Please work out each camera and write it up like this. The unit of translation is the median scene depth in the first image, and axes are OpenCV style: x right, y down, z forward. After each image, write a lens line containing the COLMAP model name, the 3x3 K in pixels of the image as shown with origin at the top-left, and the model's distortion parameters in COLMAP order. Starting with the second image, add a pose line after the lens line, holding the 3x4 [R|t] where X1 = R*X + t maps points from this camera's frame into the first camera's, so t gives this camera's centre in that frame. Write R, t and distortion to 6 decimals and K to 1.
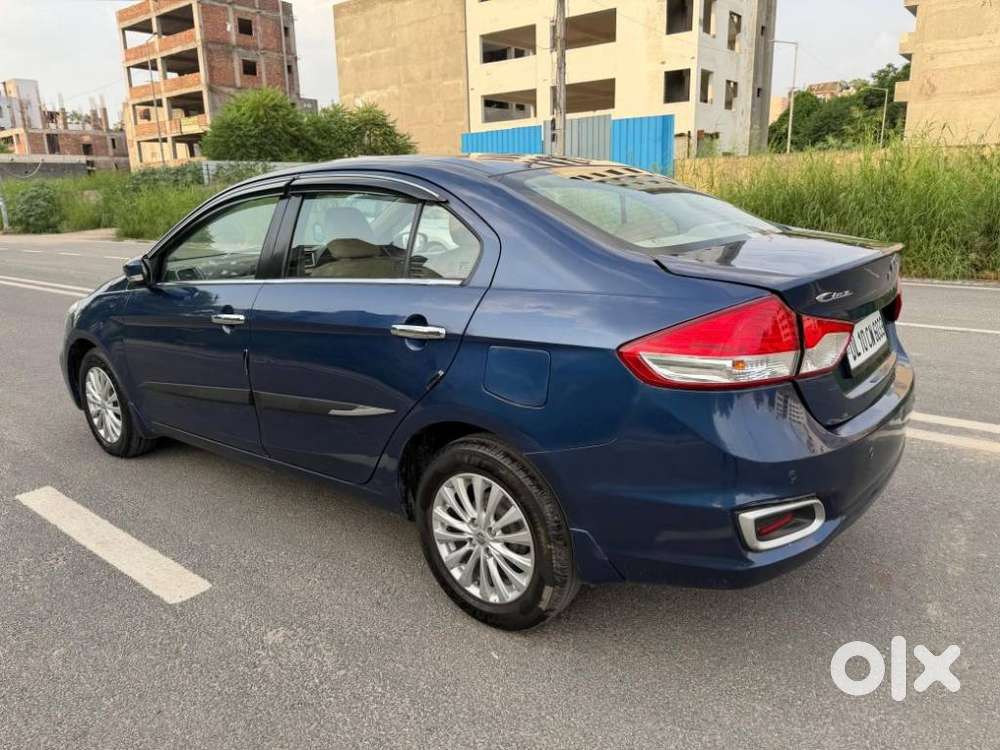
lens RADIAL K [[720.2, 0, 506.9], [0, 720.2, 370.2], [0, 0, 1]] dist [0.007282, -0.014227]
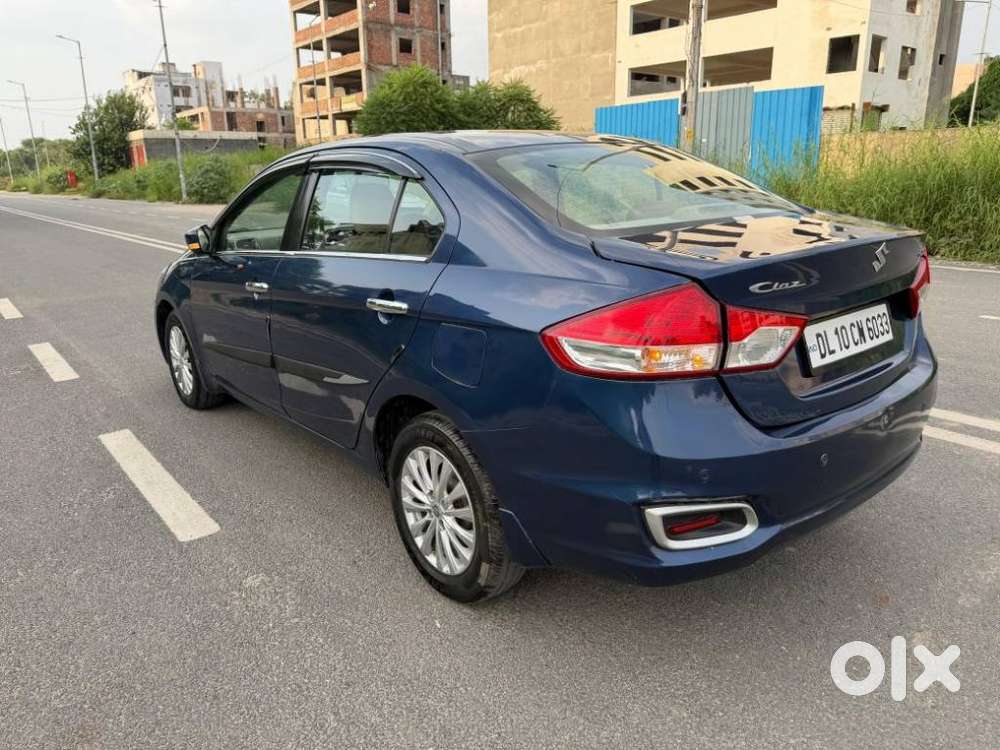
lens RADIAL K [[720.2, 0, 498.5], [0, 720.2, 374.2], [0, 0, 1]] dist [0.007282, -0.014227]
pose [[0.978189, 0.063539, -0.197760, 0.038452], [-0.056447, 0.997551, 0.041301, -0.001191], [0.199900, -0.029238, 0.979380, 0.002953]]
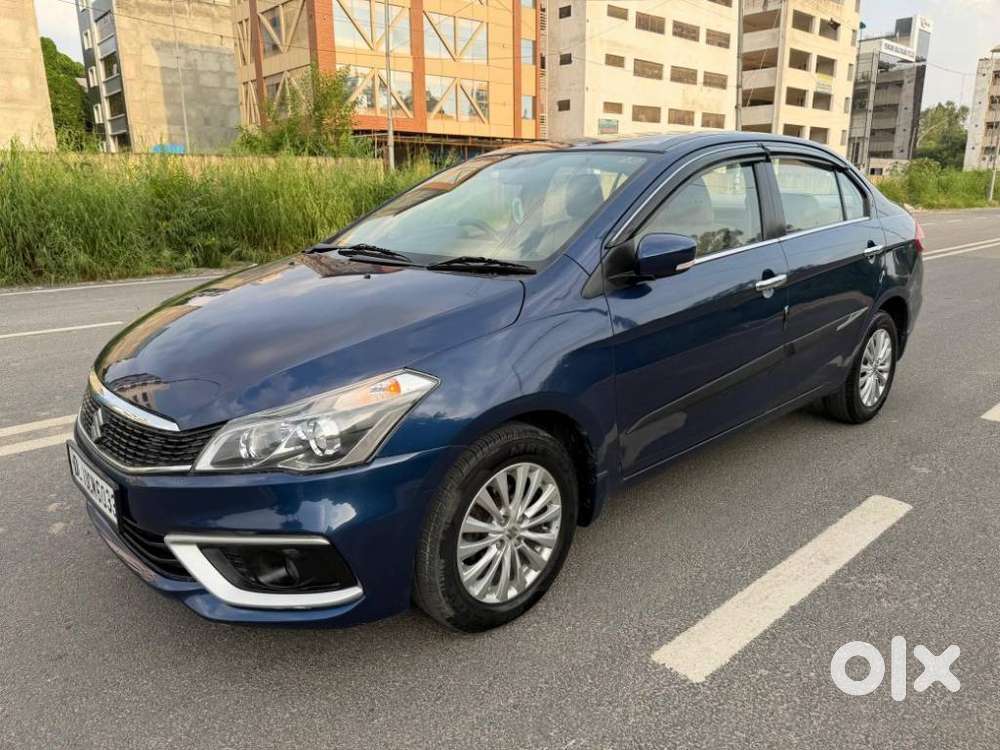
lens RADIAL K [[720.2, 0, 505.4], [0, 720.2, 378.1], [0, 0, 1]] dist [0.007282, -0.014227]
pose [[0.131271, -0.217236, 0.967252, -0.290179], [0.239854, 0.953666, 0.181633, -0.043377], [-0.961893, 0.208156, 0.177294, 0.245646]]
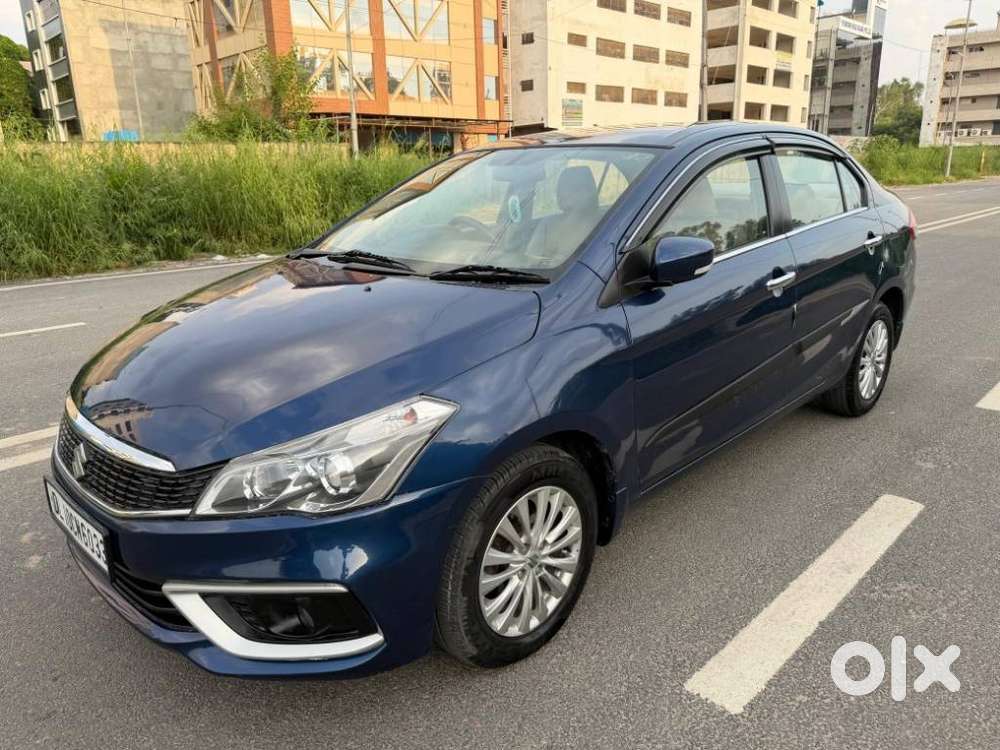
lens RADIAL K [[720.2, 0, 504.5], [0, 720.2, 377.8], [0, 0, 1]] dist [0.007282, -0.014227]
pose [[0.083304, -0.243199, 0.966392, -0.280548], [0.255741, 0.942502, 0.215142, -0.050766], [-0.963149, 0.229224, 0.140711, 0.254858]]
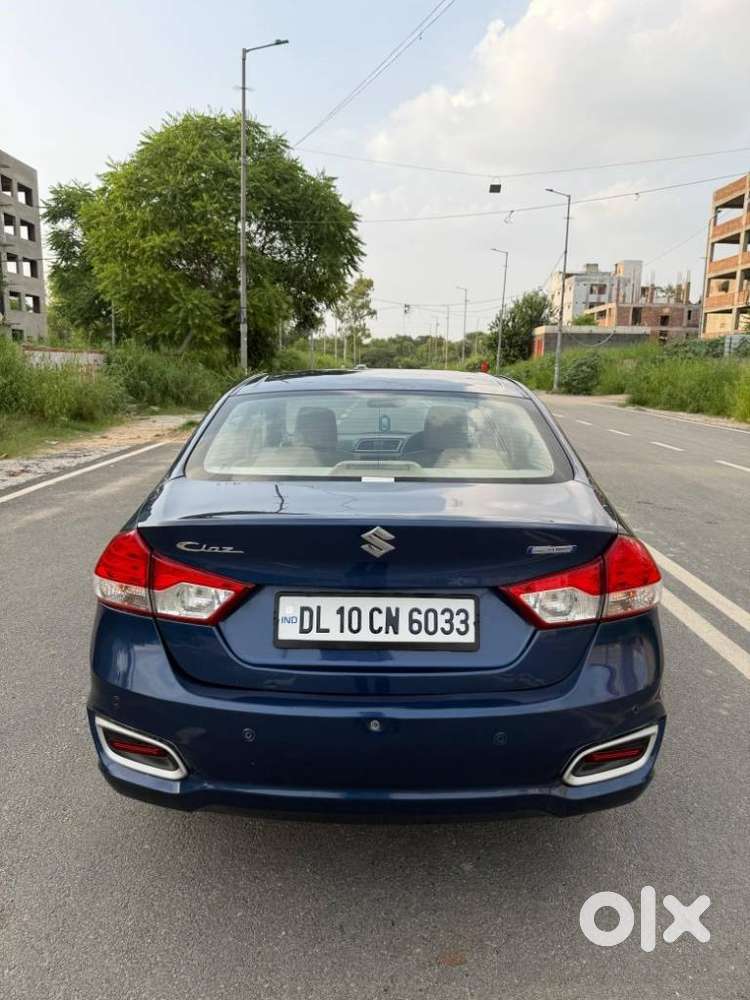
lens RADIAL K [[720.2, 0, 374.7], [0, 720.2, 494.0], [0, 0, 1]] dist [0.007282, -0.014227]
pose [[0.619977, 0.172111, -0.765510, 0.172669], [-0.216634, 0.975269, 0.043822, -0.034752], [0.754121, 0.138667, 0.641929, 0.070000]]
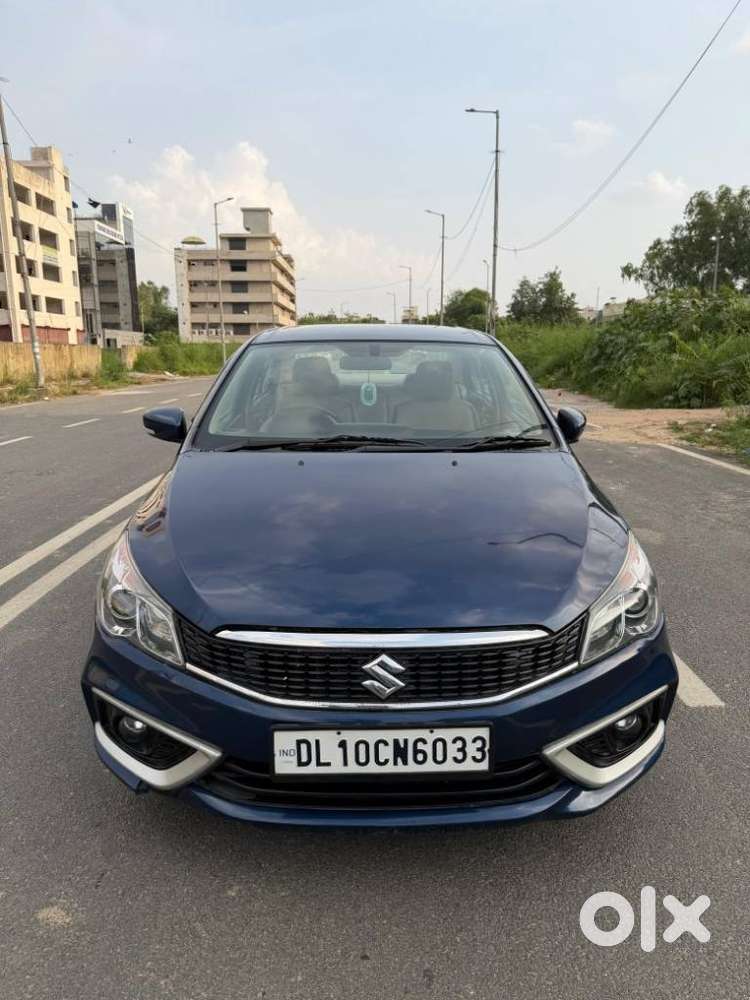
lens RADIAL K [[720.2, 0, 380.0], [0, 720.2, 495.7], [0, 0, 1]] dist [0.007282, -0.014227]
pose [[-0.650244, -0.109082, 0.751854, -0.247200], [0.208003, 0.926263, 0.314279, -0.091922], [-0.730696, 0.360746, -0.579608, 0.410511]]
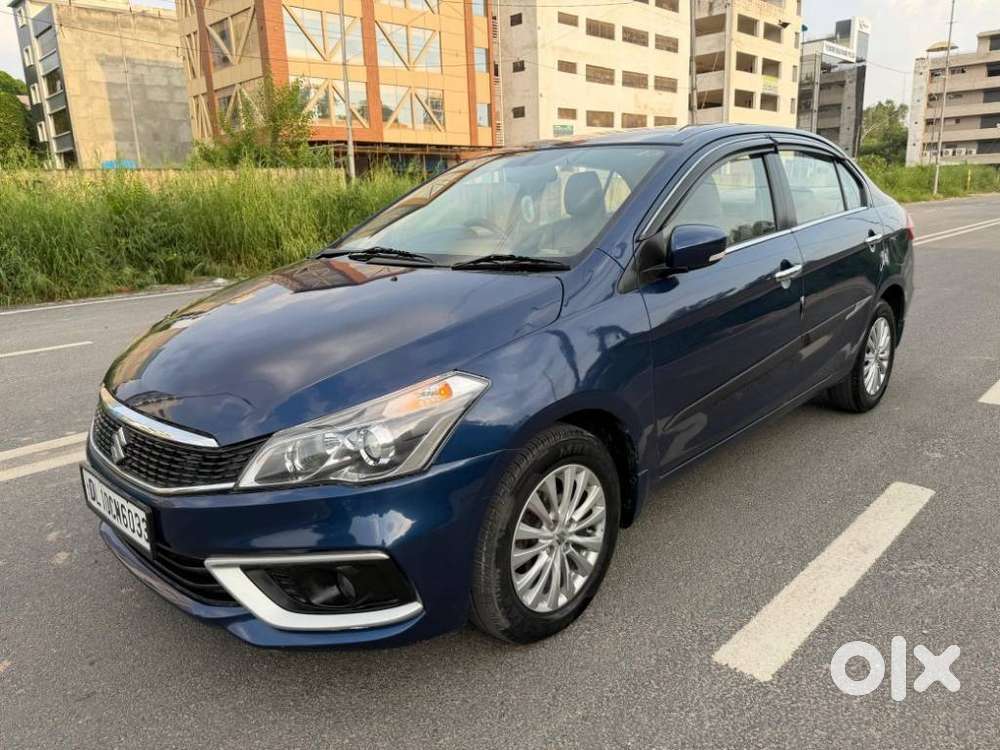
lens RADIAL K [[720.2, 0, 503.0], [0, 720.2, 376.8], [0, 0, 1]] dist [0.007282, -0.014227]
pose [[0.075032, -0.210226, 0.974769, -0.287191], [0.269849, 0.945333, 0.183106, -0.045272], [-0.959975, 0.249301, 0.127660, 0.262159]]
